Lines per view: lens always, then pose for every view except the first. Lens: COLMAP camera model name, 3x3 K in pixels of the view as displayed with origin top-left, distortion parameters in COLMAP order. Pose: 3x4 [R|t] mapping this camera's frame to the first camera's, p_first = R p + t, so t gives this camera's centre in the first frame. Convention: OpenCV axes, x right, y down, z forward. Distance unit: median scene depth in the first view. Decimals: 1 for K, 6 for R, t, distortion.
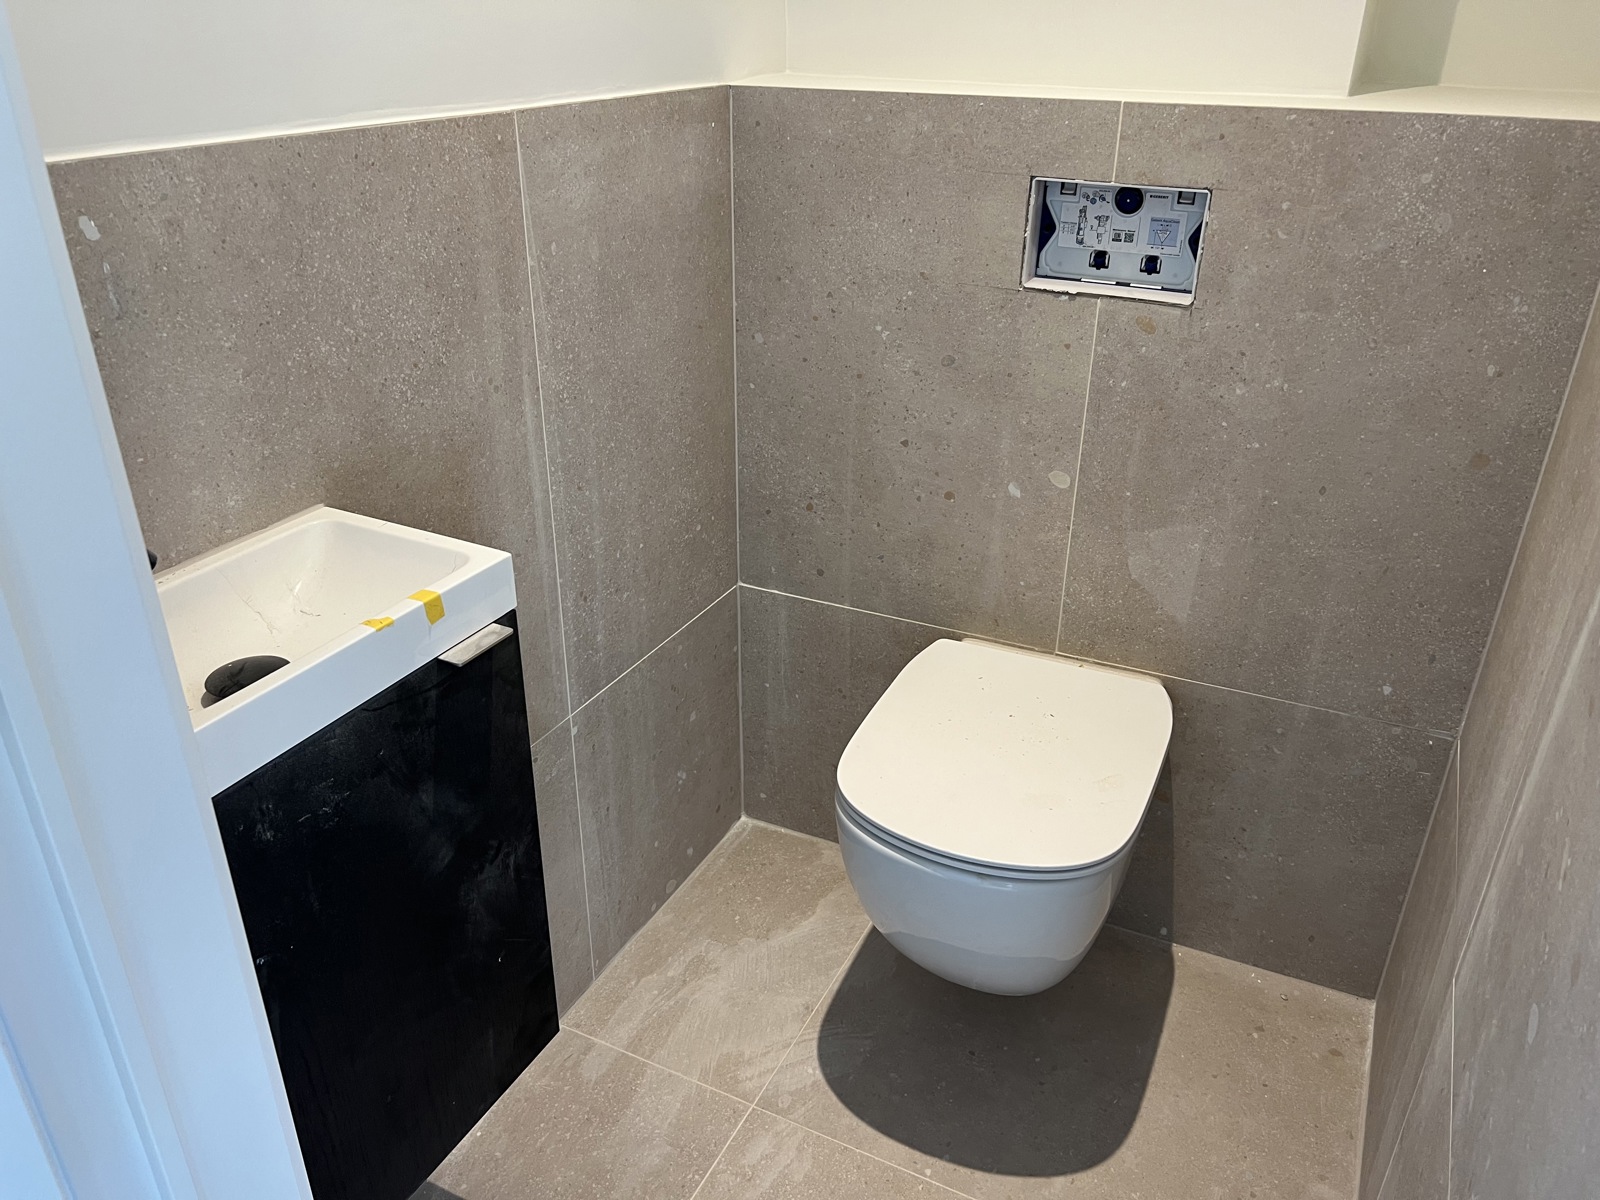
lens RADIAL K [[1193.9, 0, 800.0], [0, 1193.9, 600.0], [0, 0, 1]] dist [0.005959, 0.000726]
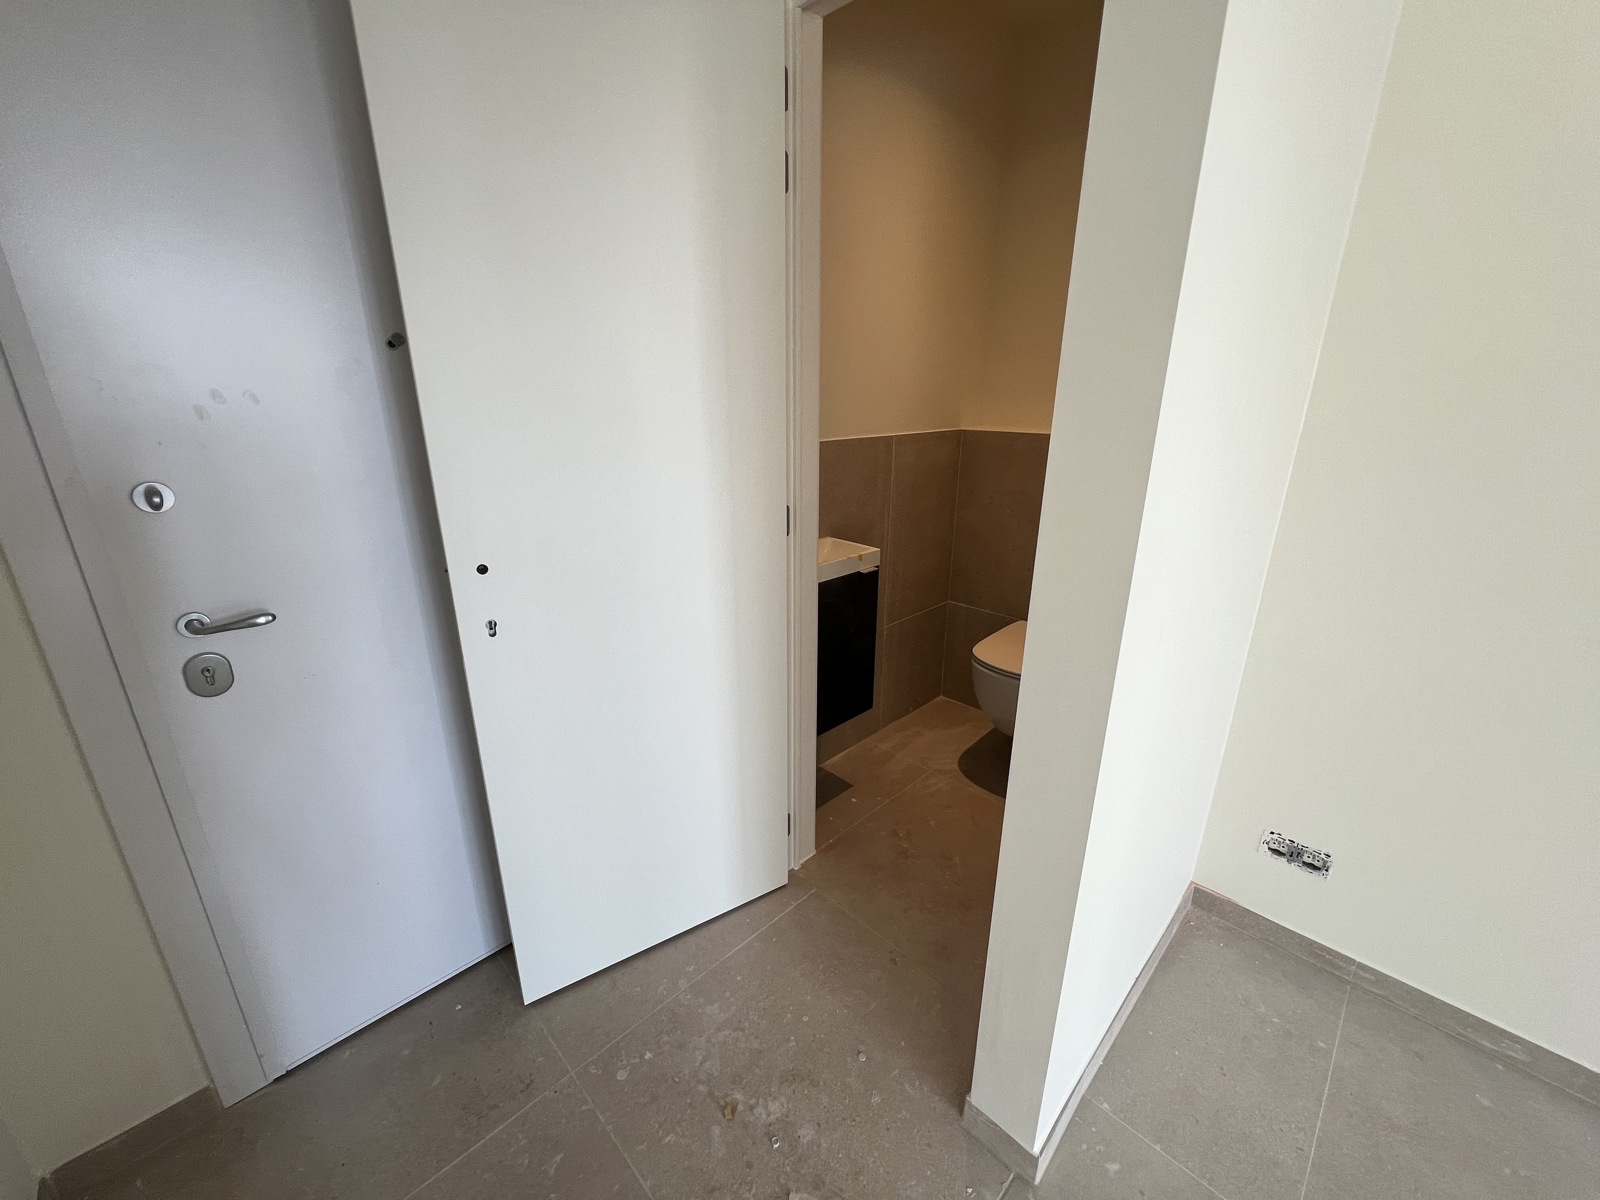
lens RADIAL K [[640.0, 0, 797.9], [0, 640.0, 593.4], [0, 0, 1]] dist [0.000673, -0.000034]
pose [[0.945863, 0.092245, -0.311181, 0.092745], [-0.139133, 0.981440, -0.131974, 0.251955], [0.293231, 0.168125, 0.941143, -0.585204]]
